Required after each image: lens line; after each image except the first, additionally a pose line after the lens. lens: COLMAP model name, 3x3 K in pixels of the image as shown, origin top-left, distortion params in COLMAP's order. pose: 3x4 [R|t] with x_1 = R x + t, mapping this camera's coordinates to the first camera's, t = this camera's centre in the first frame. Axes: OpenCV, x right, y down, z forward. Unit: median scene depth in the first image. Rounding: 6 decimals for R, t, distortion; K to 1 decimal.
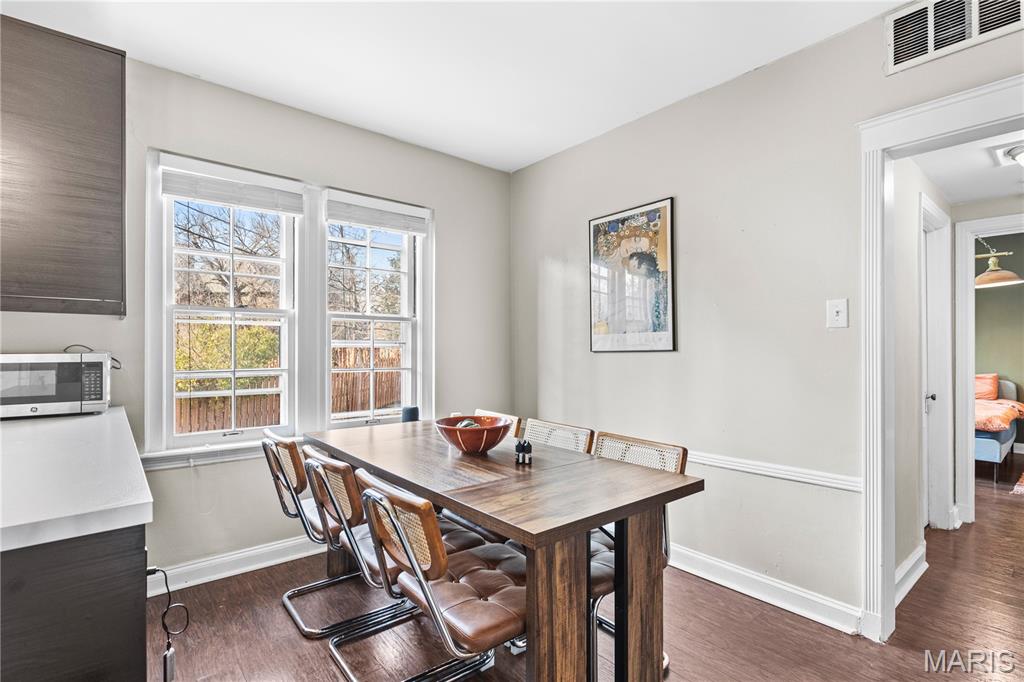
lens RADIAL K [[502.3, 0, 493.6], [0, 502.3, 348.1], [0, 0, 1]] dist [0.001086, 0.000069]
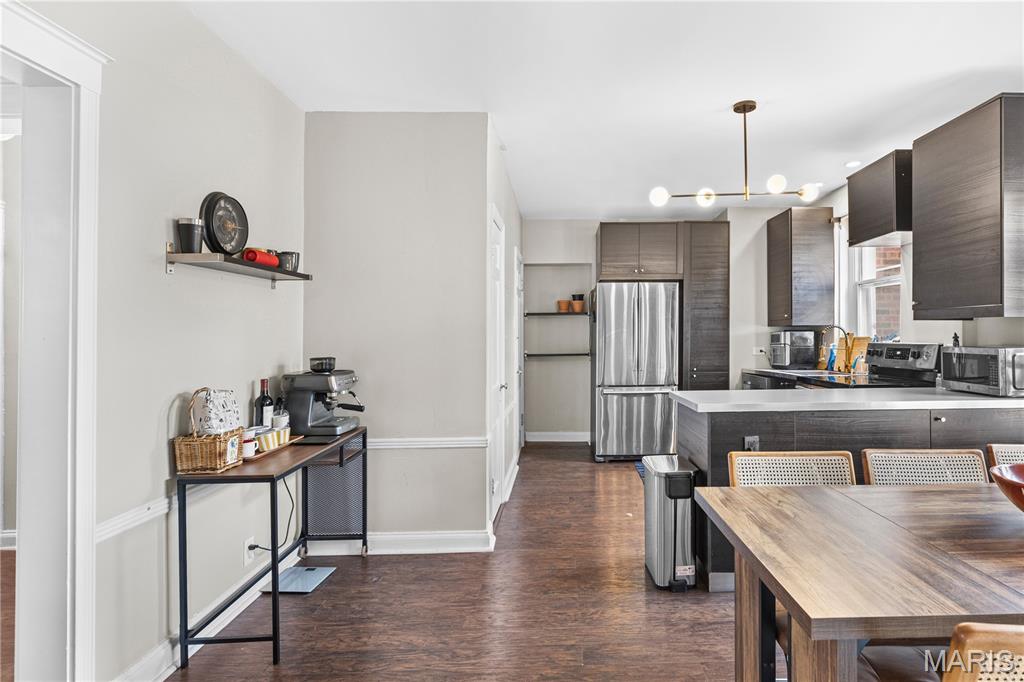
lens RADIAL K [[504.8, 0, 584.8], [0, 504.8, 335.3], [0, 0, 1]] dist [0.000123, -0.000209]
pose [[-0.590216, 0.002862, -0.807240, 0.802827], [0.003926, 0.999992, 0.000675, -0.025822], [0.807236, -0.002771, -0.590223, 0.925313]]
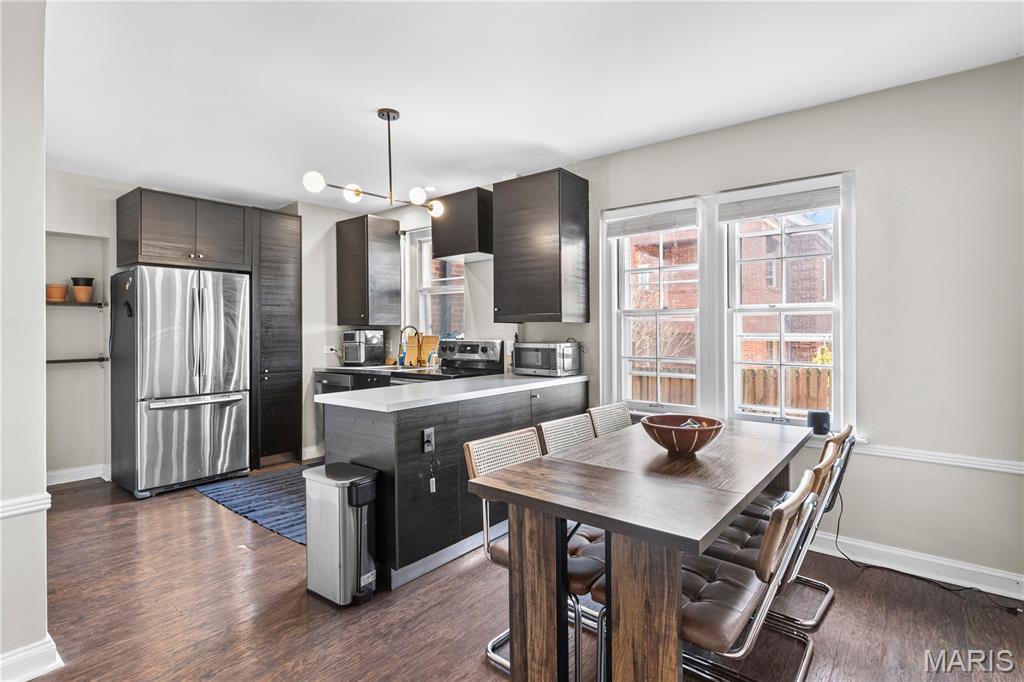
lens RADIAL K [[487.8, 0, 509.4], [0, 487.8, 331.9], [0, 0, 1]] dist [0.000070, -0.000051]
pose [[0.211678, -0.000579, -0.977339, 0.859220], [0.000711, 1.000000, -0.000438, -0.029553], [0.977339, -0.000602, 0.211678, 0.484066]]
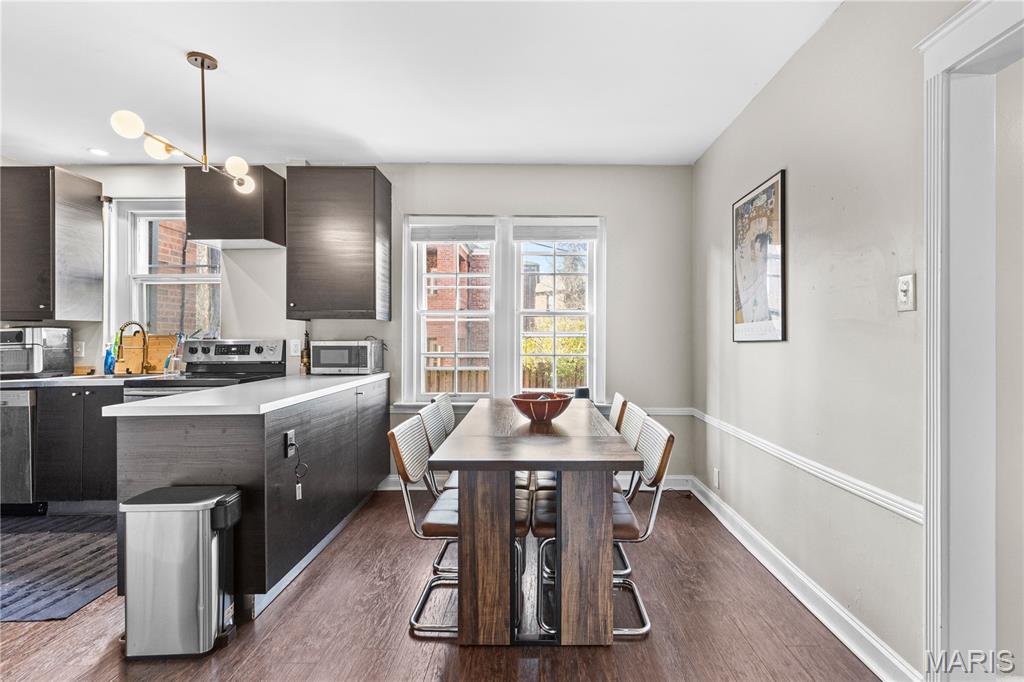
lens RADIAL K [[491.5, 0, 512.0], [0, 491.5, 341.0], [0, 0, 1]] dist [-0.000078, -0.000250]
pose [[0.760400, 0.003318, -0.649446, 0.728794], [-0.000342, 0.999989, 0.004708, 0.002365], [0.649455, -0.003358, 0.760393, 0.022923]]
